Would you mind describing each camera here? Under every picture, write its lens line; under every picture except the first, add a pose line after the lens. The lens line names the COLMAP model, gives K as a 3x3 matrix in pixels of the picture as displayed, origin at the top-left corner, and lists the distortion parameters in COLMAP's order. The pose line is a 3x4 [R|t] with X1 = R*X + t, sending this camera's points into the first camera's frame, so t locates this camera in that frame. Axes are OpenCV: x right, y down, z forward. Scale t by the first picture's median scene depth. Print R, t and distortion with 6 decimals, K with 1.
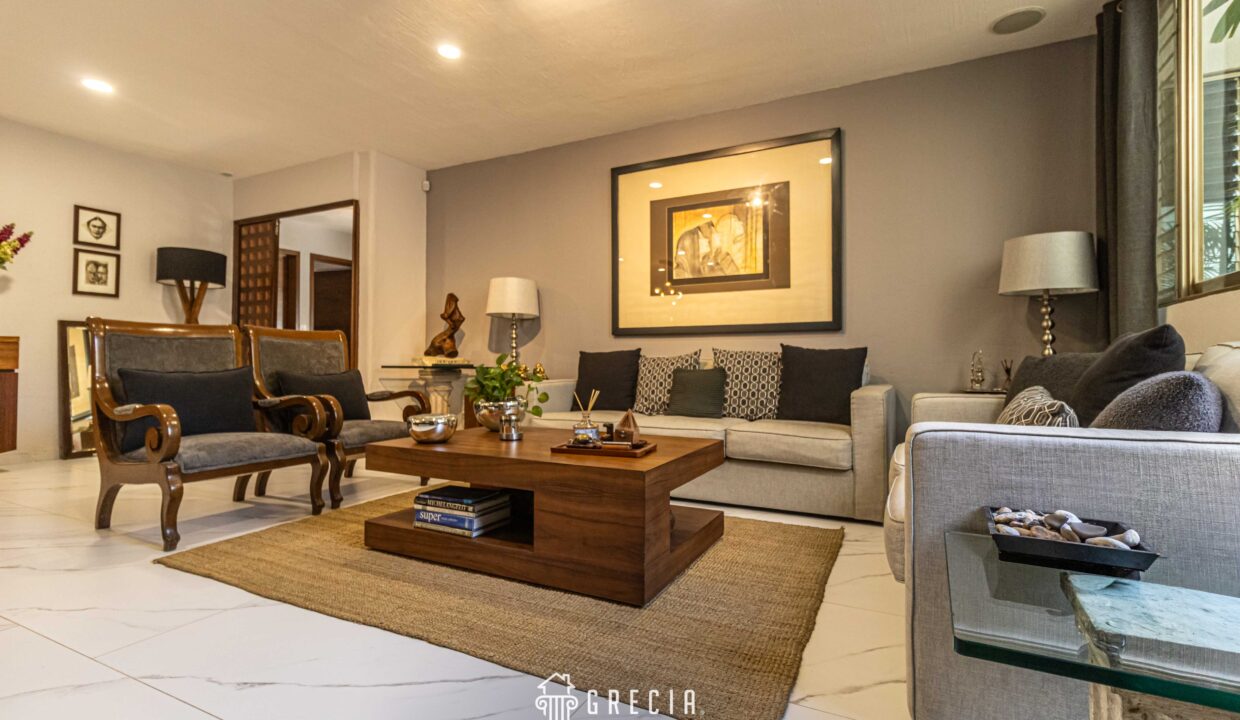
lens RADIAL K [[573.2, 0, 620.0], [0, 573.2, 360.0], [0, 0, 1]] dist [0.003163, 0.000626]
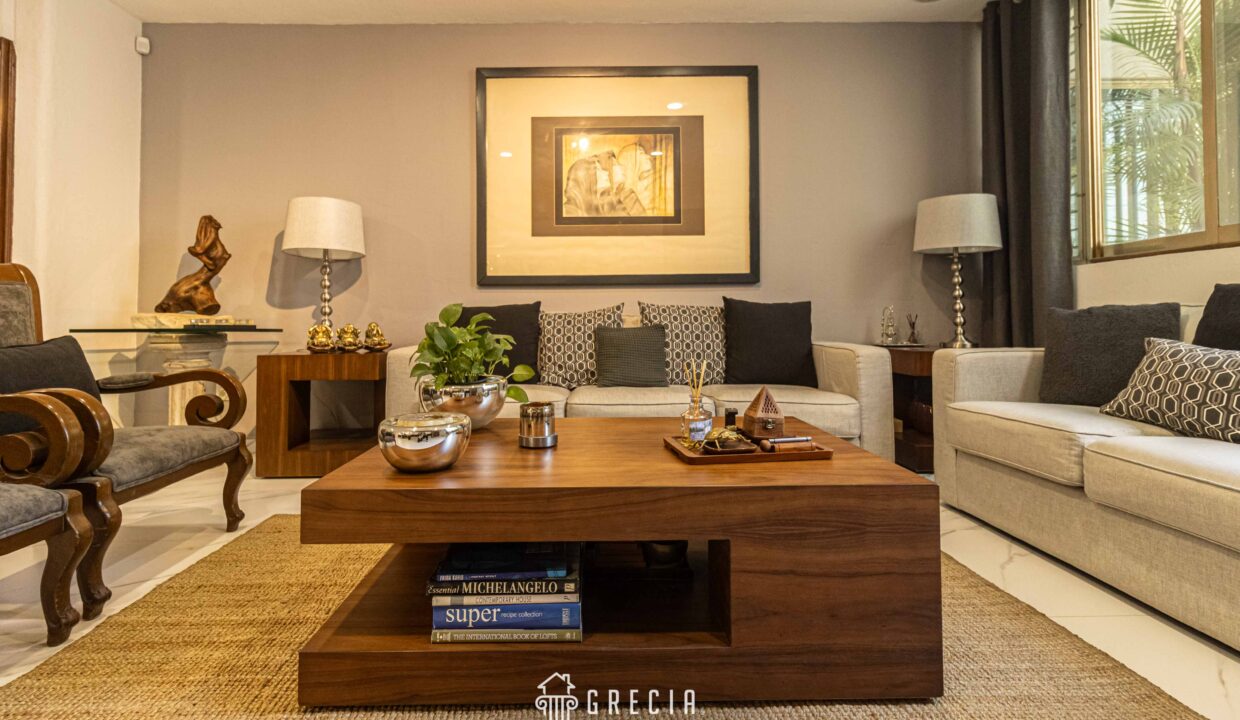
lens RADIAL K [[583.6, 0, 592.8], [0, 583.6, 310.1], [0, 0, 1]] dist [0.004097, 0.000502]
pose [[0.885199, 0.000924, 0.465211, -0.303918], [0.006486, 0.999876, -0.014328, 0.003300], [-0.465167, 0.015701, 0.885084, 0.302224]]
